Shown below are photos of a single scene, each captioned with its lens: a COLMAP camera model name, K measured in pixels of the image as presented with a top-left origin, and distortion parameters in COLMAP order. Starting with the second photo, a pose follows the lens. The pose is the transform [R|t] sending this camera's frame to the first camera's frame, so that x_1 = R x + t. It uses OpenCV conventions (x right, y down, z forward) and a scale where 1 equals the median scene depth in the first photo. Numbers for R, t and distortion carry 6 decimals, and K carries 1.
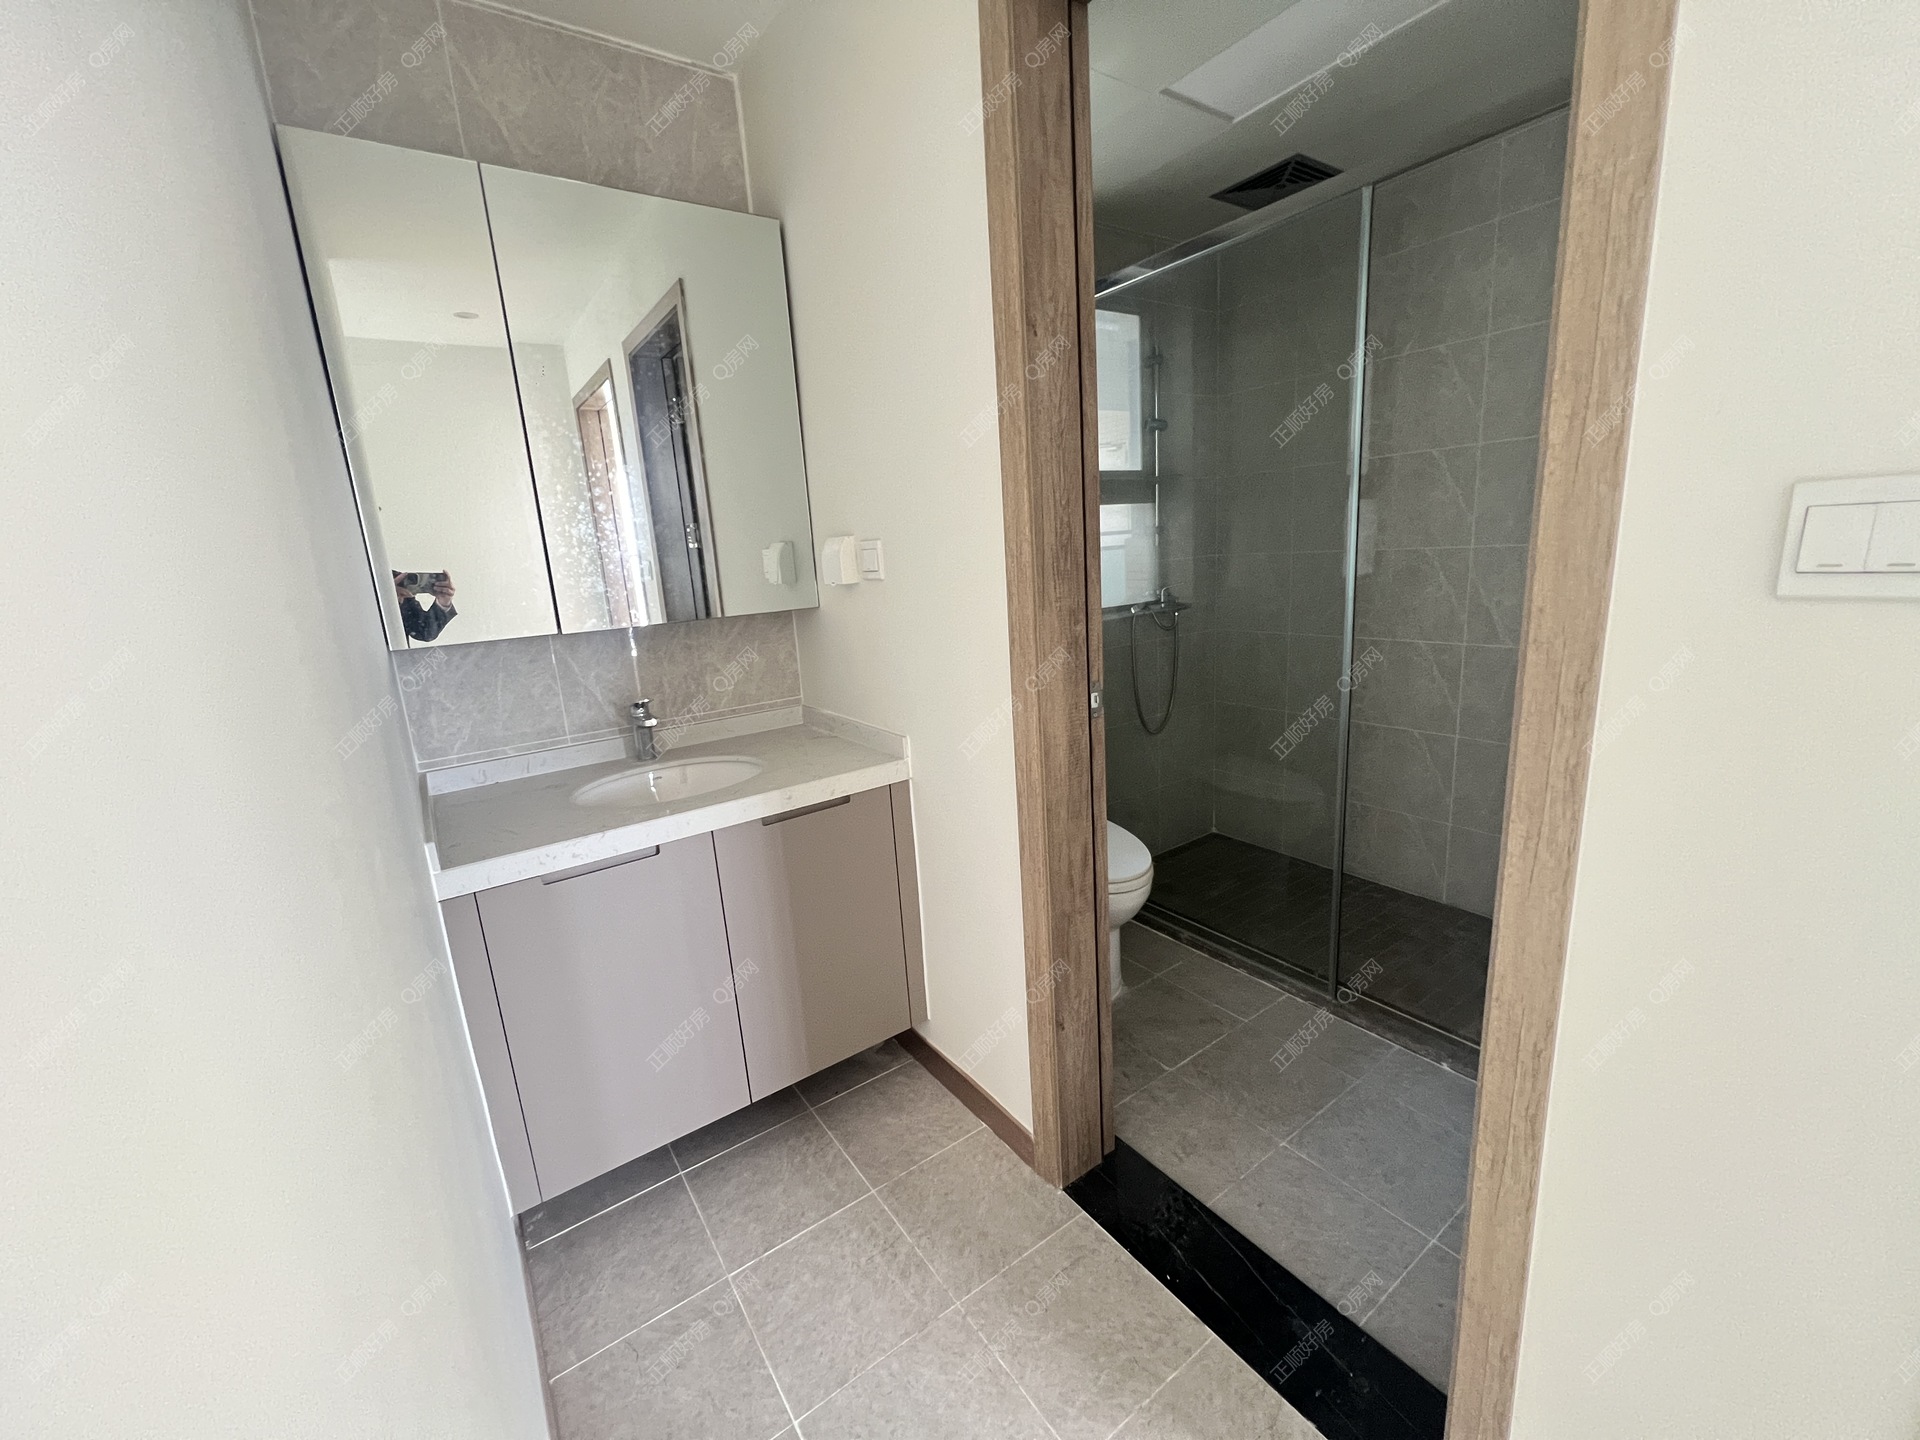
lens RADIAL K [[766.0, 0, 962.3], [0, 766.0, 717.5], [0, 0, 1]] dist [-0.004078, -0.000489]
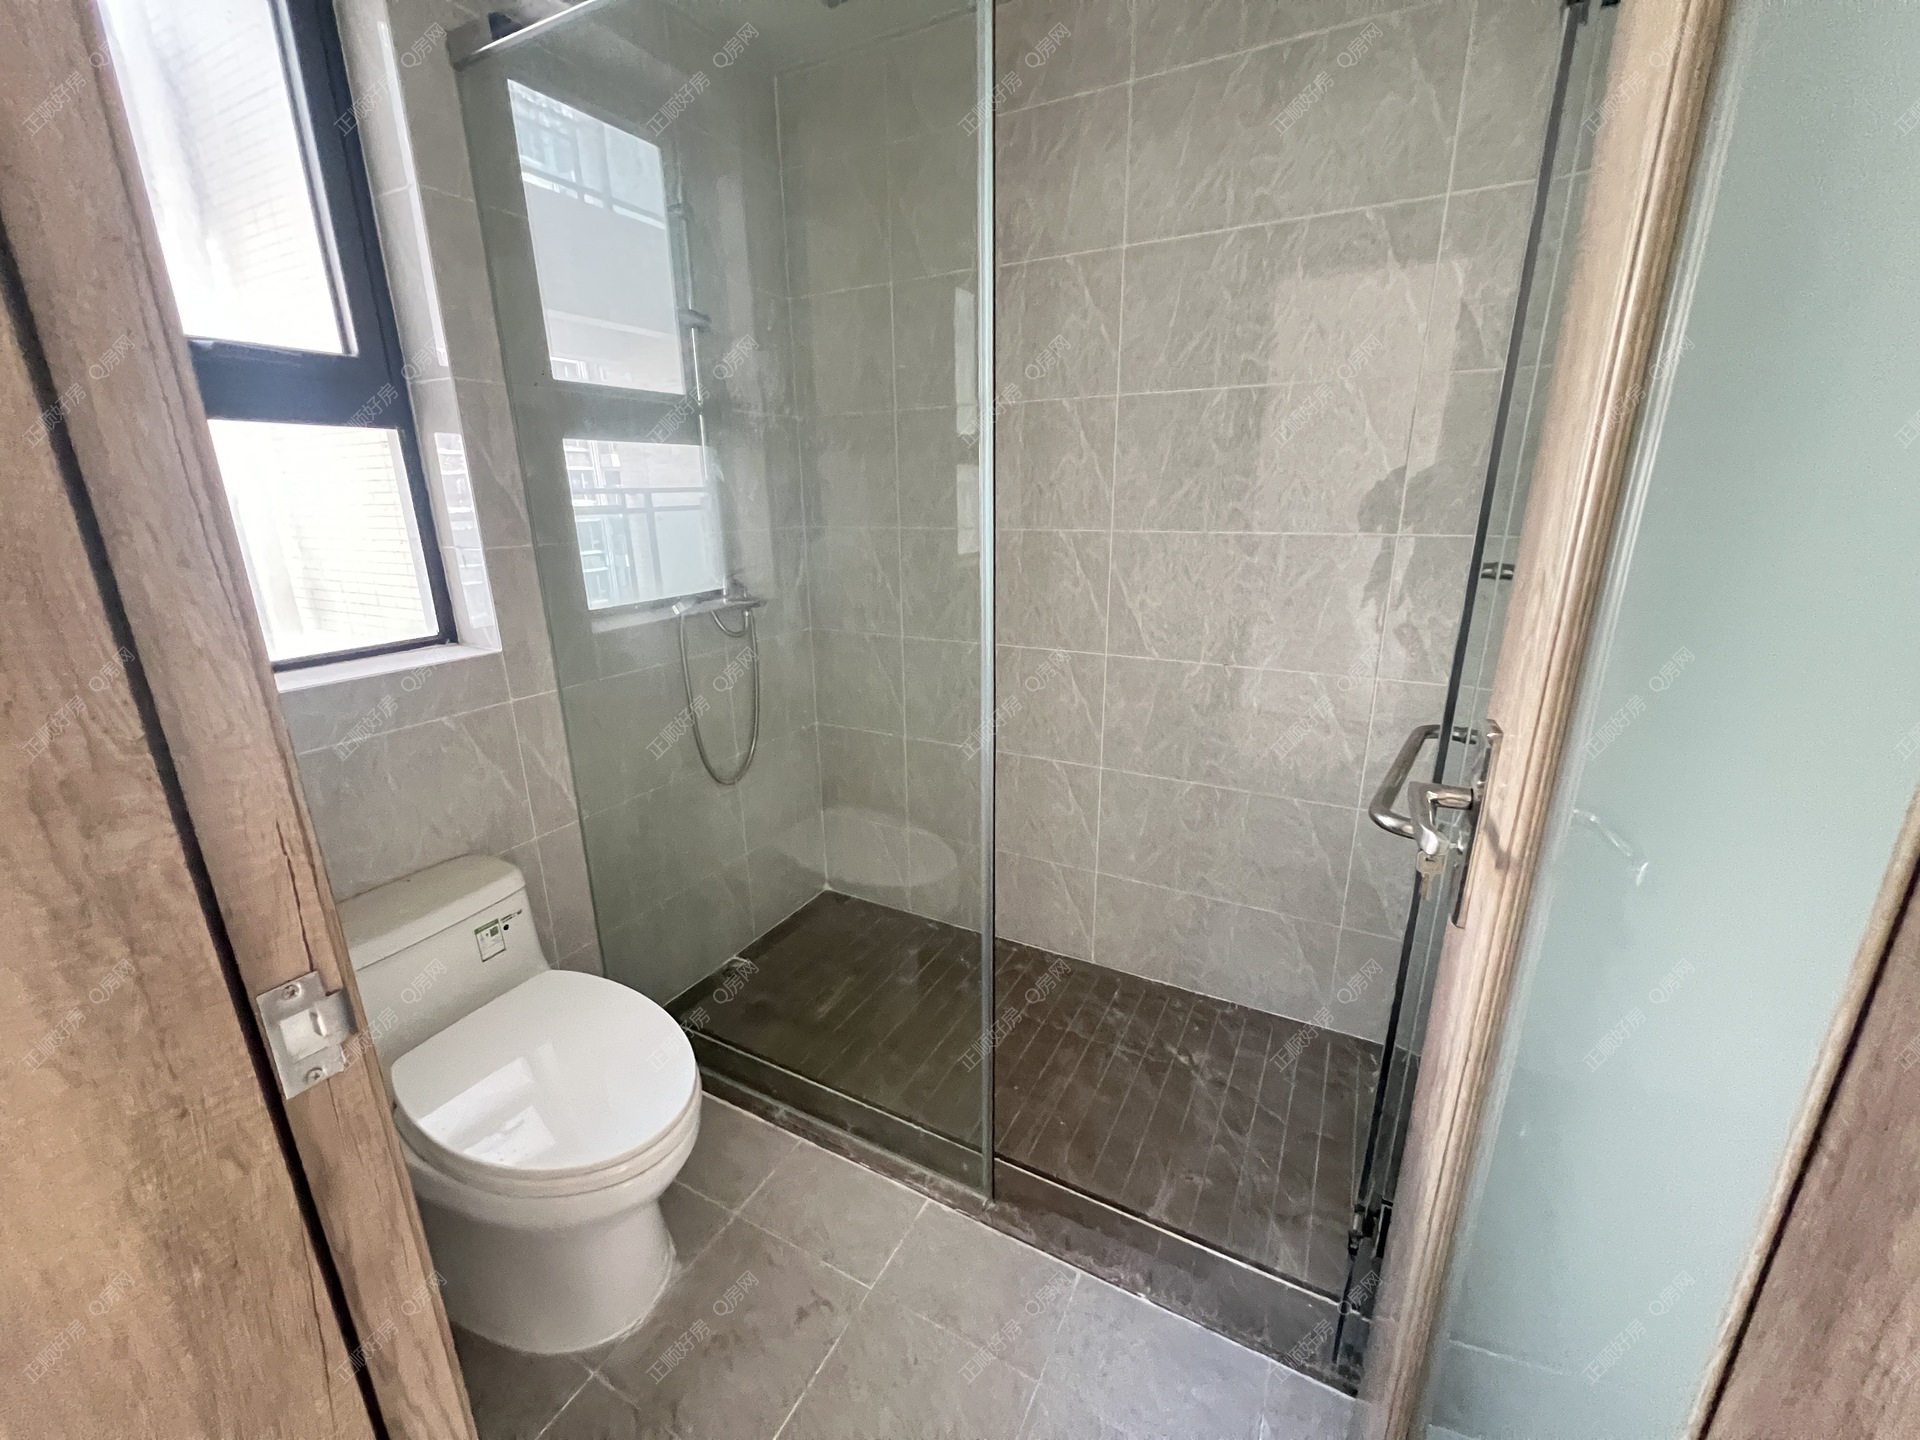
lens RADIAL K [[766.0, 0, 958.6], [0, 766.0, 717.6], [0, 0, 1]] dist [-0.004078, -0.000489]
pose [[0.892559, -0.075796, 0.444514, 0.143728], [0.053524, 0.996611, 0.062463, -0.078273], [-0.447742, -0.031960, 0.893592, 0.315958]]
